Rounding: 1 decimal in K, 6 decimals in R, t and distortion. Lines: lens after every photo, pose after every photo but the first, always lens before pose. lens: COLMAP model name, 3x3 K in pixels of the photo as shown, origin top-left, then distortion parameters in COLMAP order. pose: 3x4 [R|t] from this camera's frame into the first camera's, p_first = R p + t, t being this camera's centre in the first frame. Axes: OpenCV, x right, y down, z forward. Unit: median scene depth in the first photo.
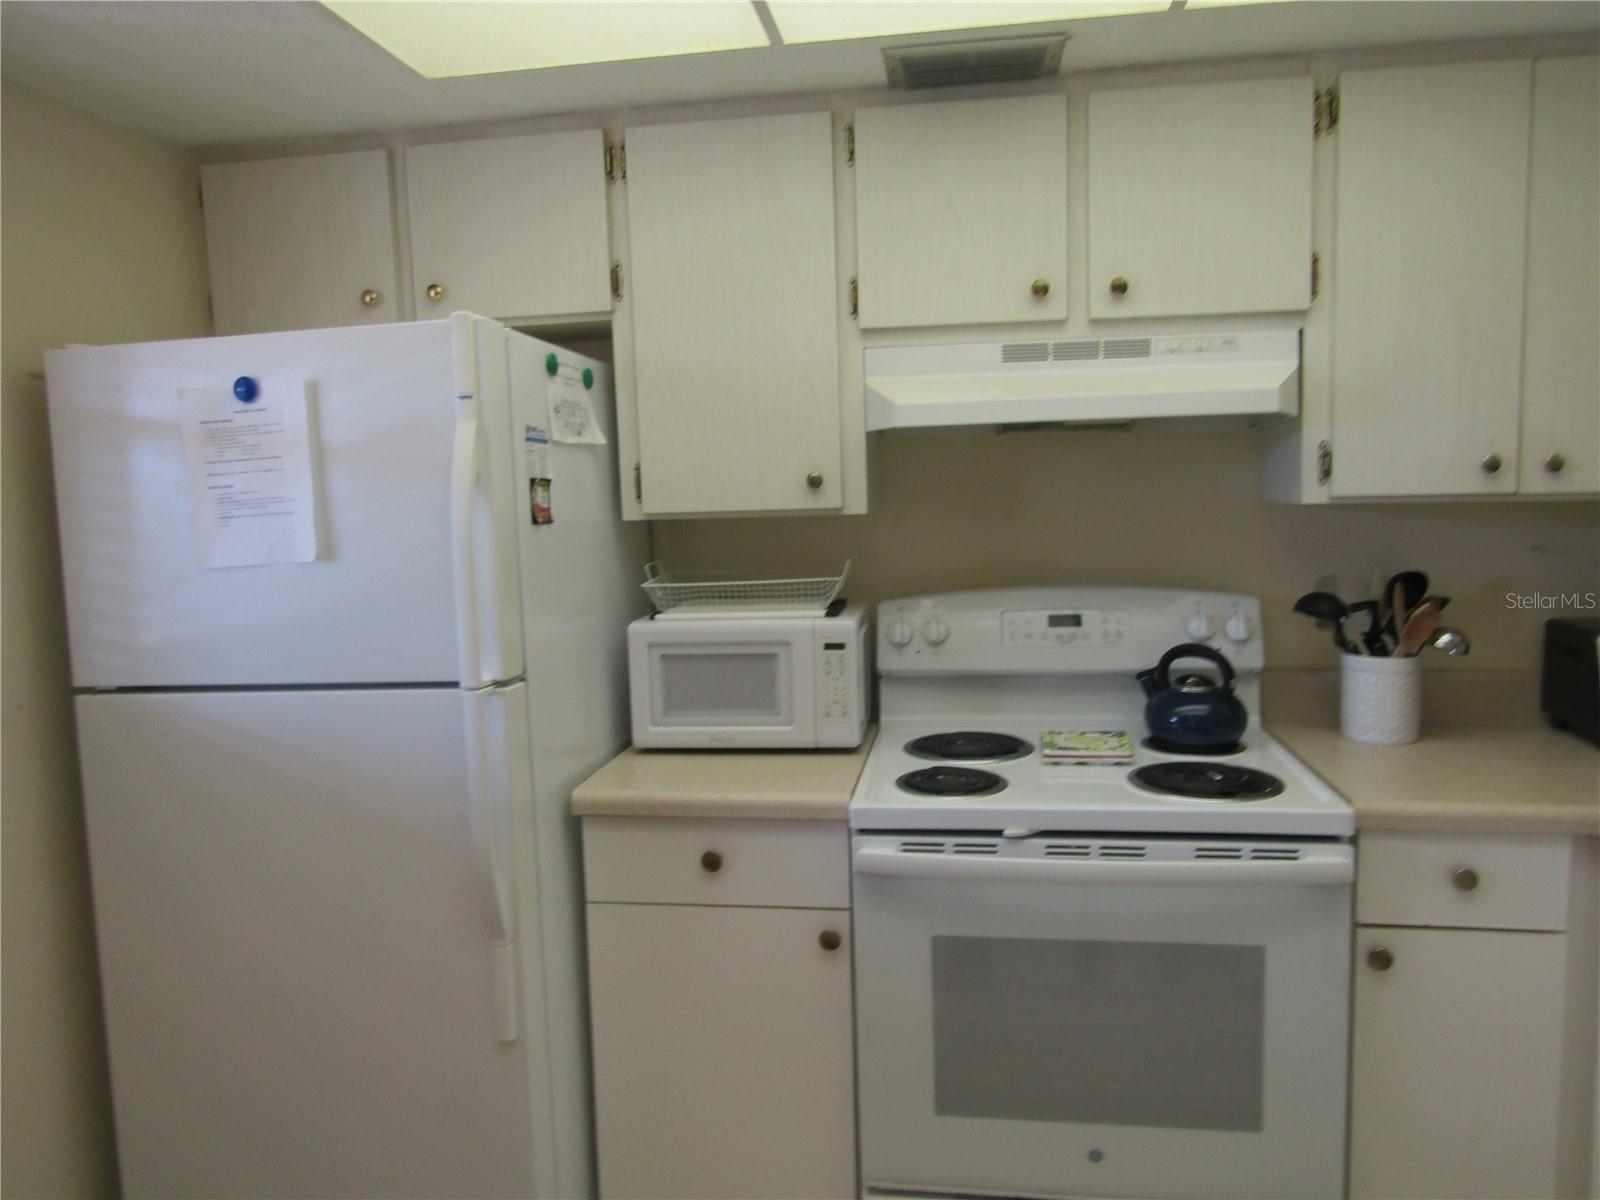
lens RADIAL K [[1125.5, 0, 800.0], [0, 1125.5, 600.0], [0, 0, 1]] dist [-0.023489, 0.003233]
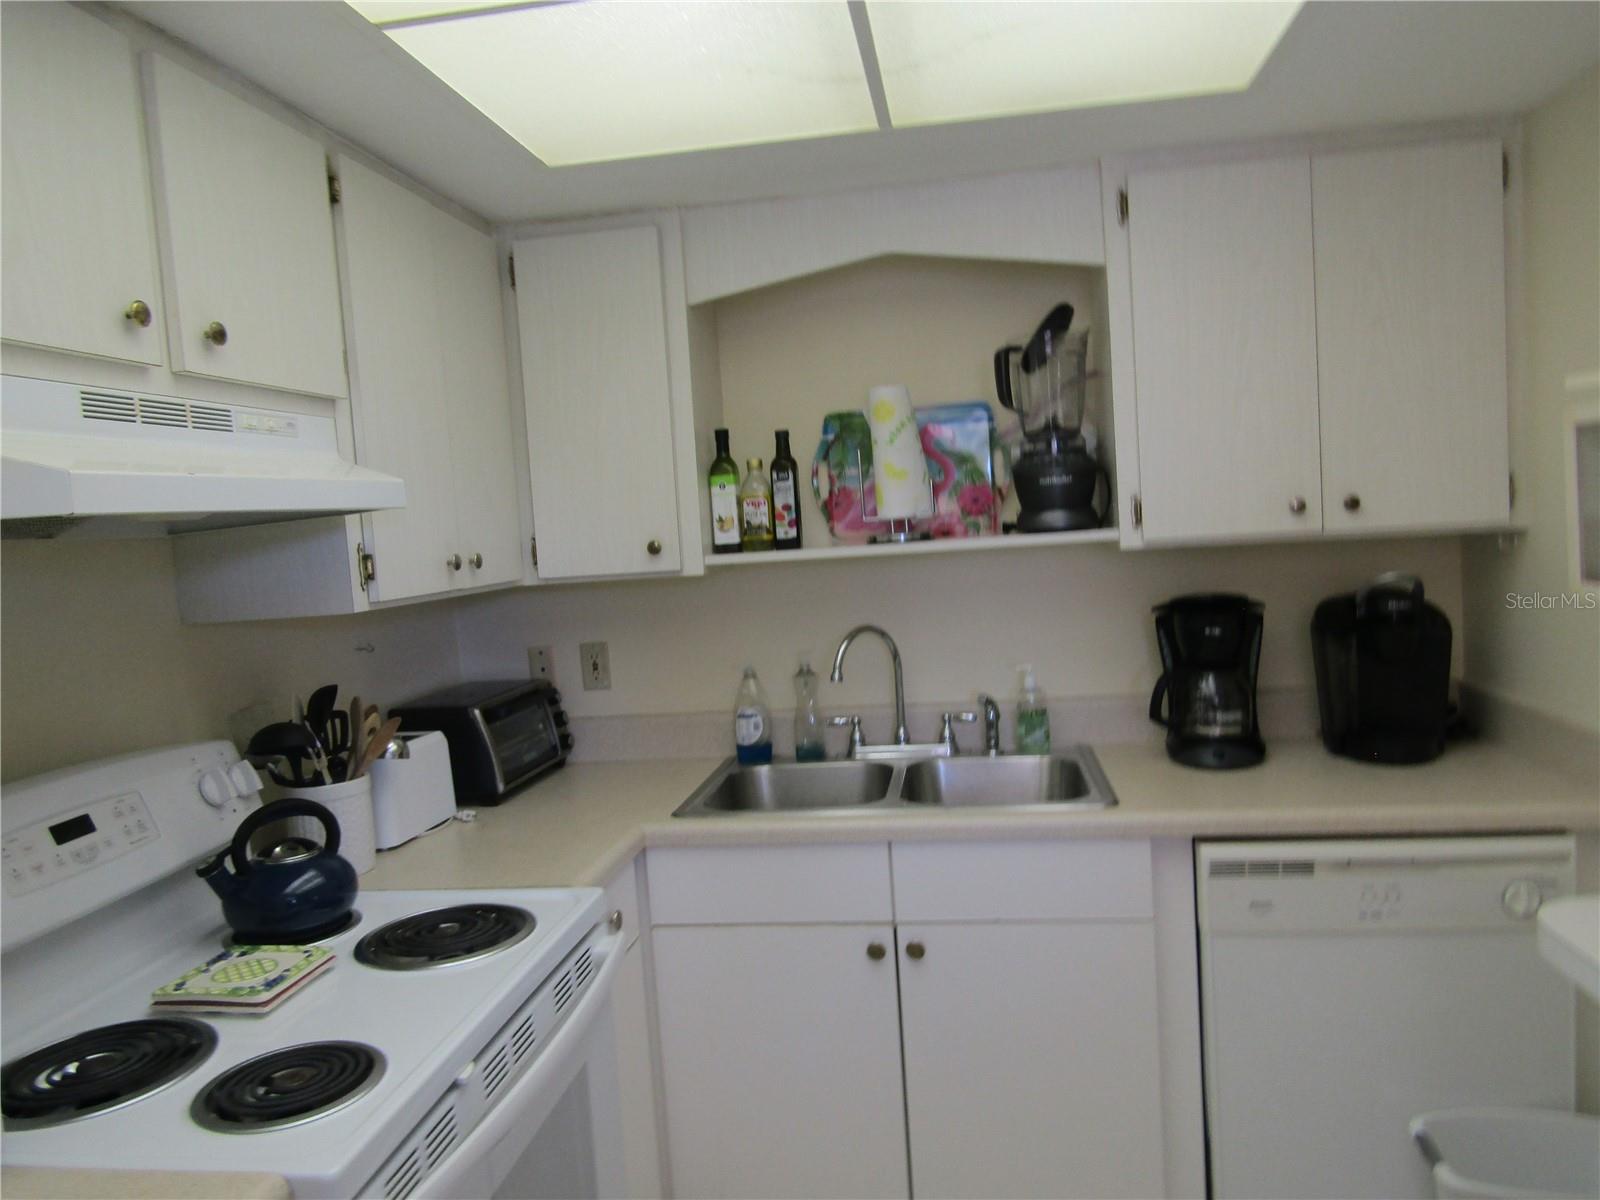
lens RADIAL K [[1125.5, 0, 800.0], [0, 1125.5, 600.0], [0, 0, 1]] dist [-0.023489, 0.003233]
pose [[-0.005898, -0.046783, 0.998888, -0.440159], [0.175903, 0.983280, 0.047090, -0.074769], [-0.984390, 0.175985, 0.002430, 0.639345]]
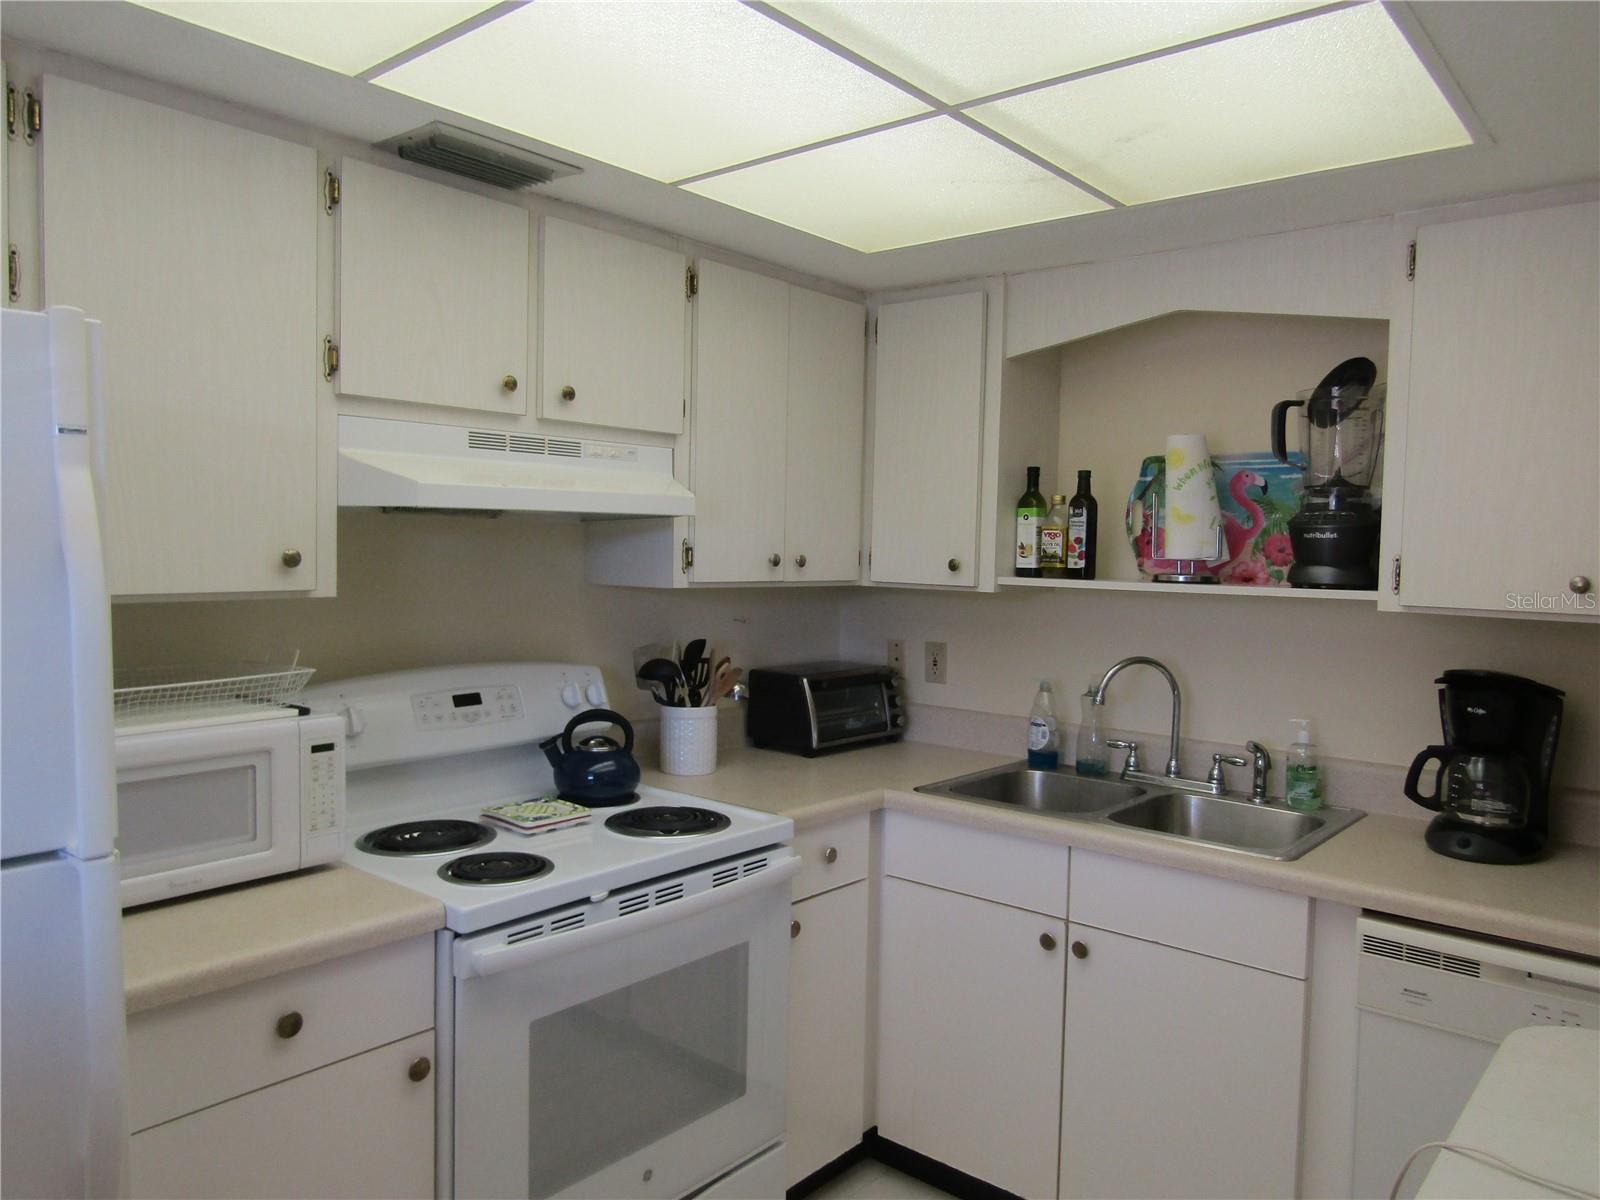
lens RADIAL K [[1125.5, 0, 800.0], [0, 1125.5, 600.0], [0, 0, 1]] dist [-0.023489, 0.003233]
pose [[0.521381, -0.004487, 0.853312, -0.536646], [0.058129, 0.997850, -0.030270, -0.026539], [-0.851342, 0.065385, 0.520520, 0.229281]]
